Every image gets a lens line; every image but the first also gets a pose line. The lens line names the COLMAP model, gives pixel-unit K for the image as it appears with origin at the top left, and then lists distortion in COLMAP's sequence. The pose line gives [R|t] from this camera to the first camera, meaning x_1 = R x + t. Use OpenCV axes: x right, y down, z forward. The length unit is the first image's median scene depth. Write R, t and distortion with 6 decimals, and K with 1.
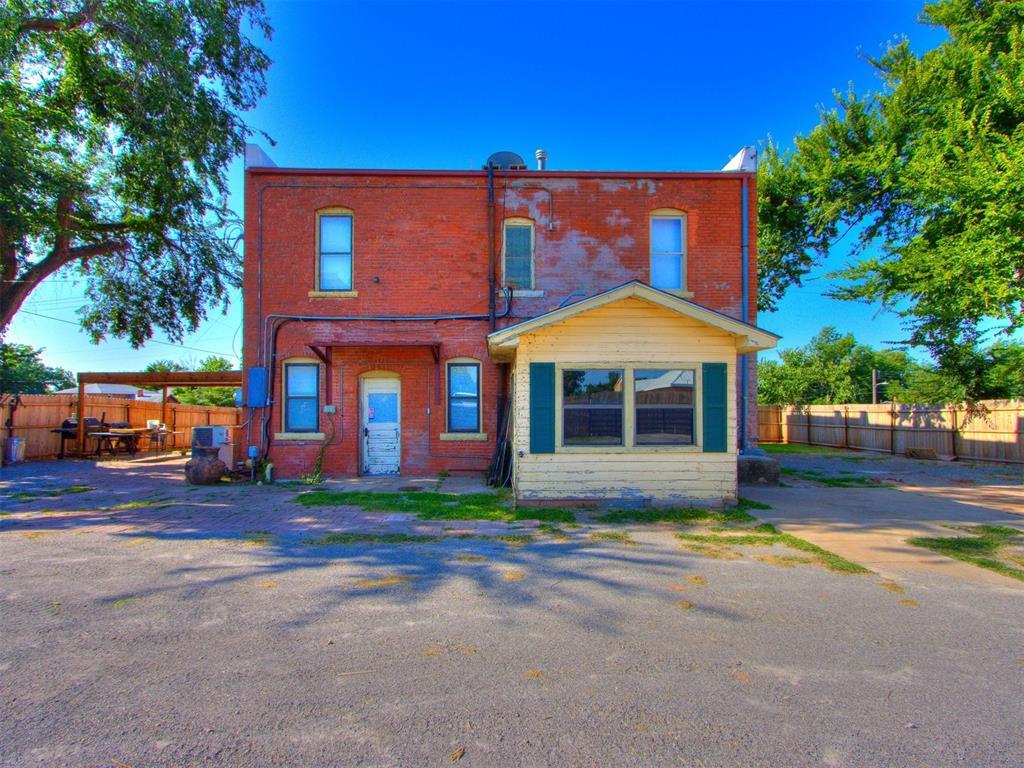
lens RADIAL K [[538.3, 0, 511.0], [0, 538.3, 389.3], [0, 0, 1]] dist [-0.004265, -0.000369]
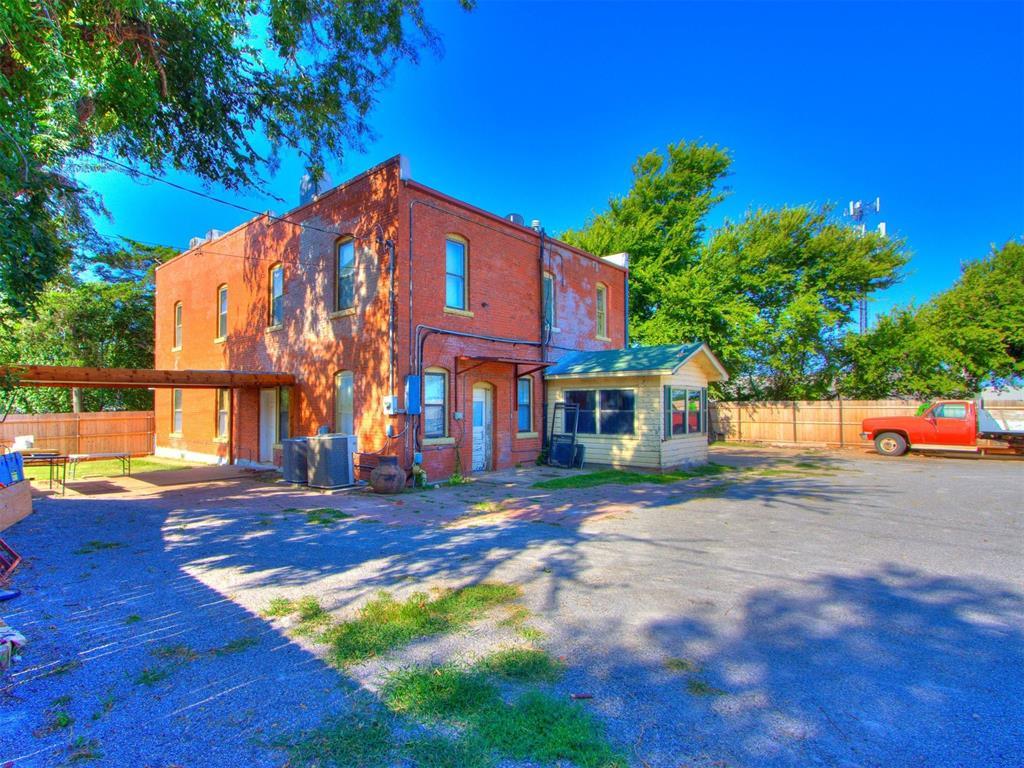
lens RADIAL K [[538.3, 0, 509.9], [0, 538.3, 386.5], [0, 0, 1]] dist [-0.004265, -0.000369]
pose [[0.661969, 0.026396, 0.749066, -1.077128], [-0.016224, 0.999650, -0.020889, -0.001159], [-0.749355, 0.001675, 0.662166, 0.178367]]
